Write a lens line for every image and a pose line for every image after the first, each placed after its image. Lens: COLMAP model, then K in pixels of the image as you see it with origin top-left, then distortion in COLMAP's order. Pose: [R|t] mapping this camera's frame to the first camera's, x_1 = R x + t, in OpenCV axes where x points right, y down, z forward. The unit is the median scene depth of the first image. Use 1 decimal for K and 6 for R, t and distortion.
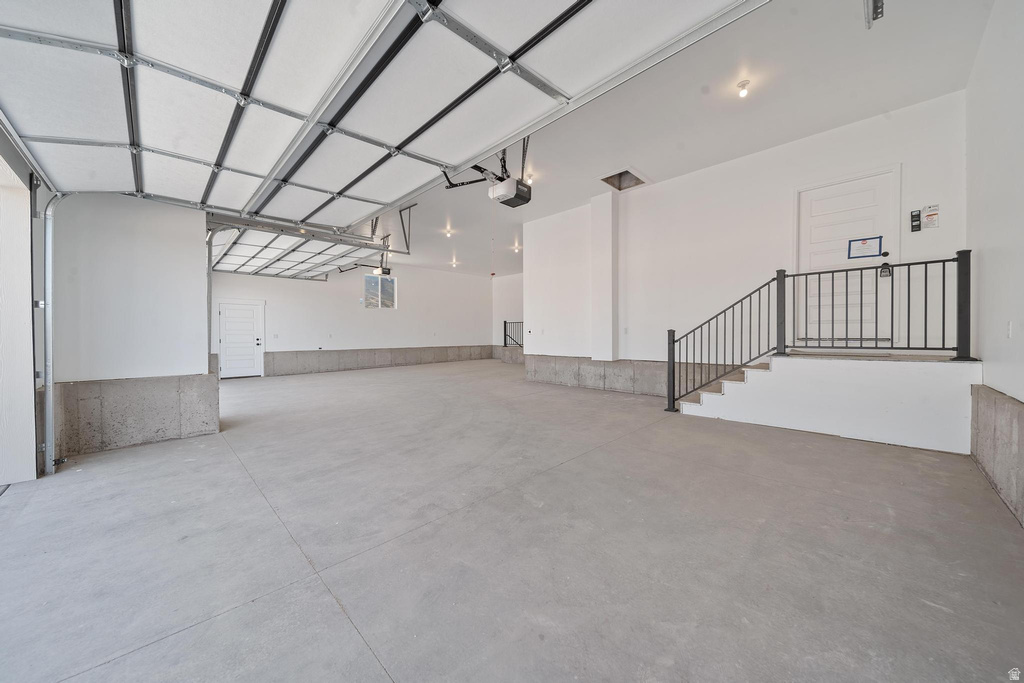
lens RADIAL K [[370.6, 0, 515.8], [0, 370.6, 336.4], [0, 0, 1]] dist [0.000236, -0.000027]
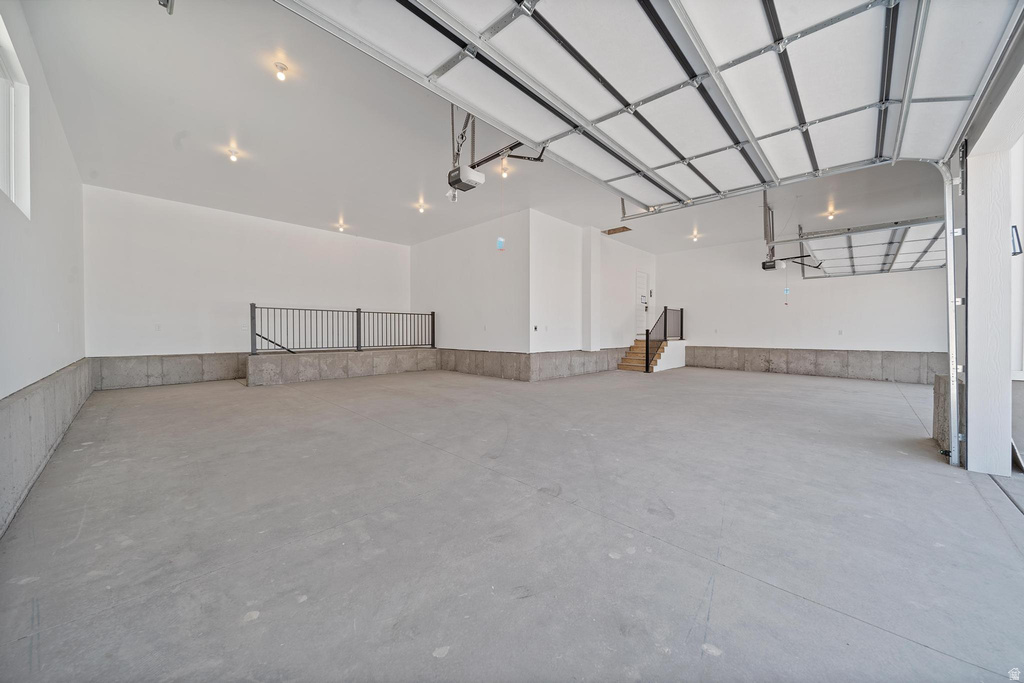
lens RADIAL K [[370.6, 0, 515.8], [0, 370.6, 336.4], [0, 0, 1]] dist [0.000236, -0.000027]
pose [[-0.045068, -0.009046, 0.998943, -0.971325], [0.001975, 0.999956, 0.009144, -0.001057], [-0.998982, 0.002385, -0.045048, 1.191985]]
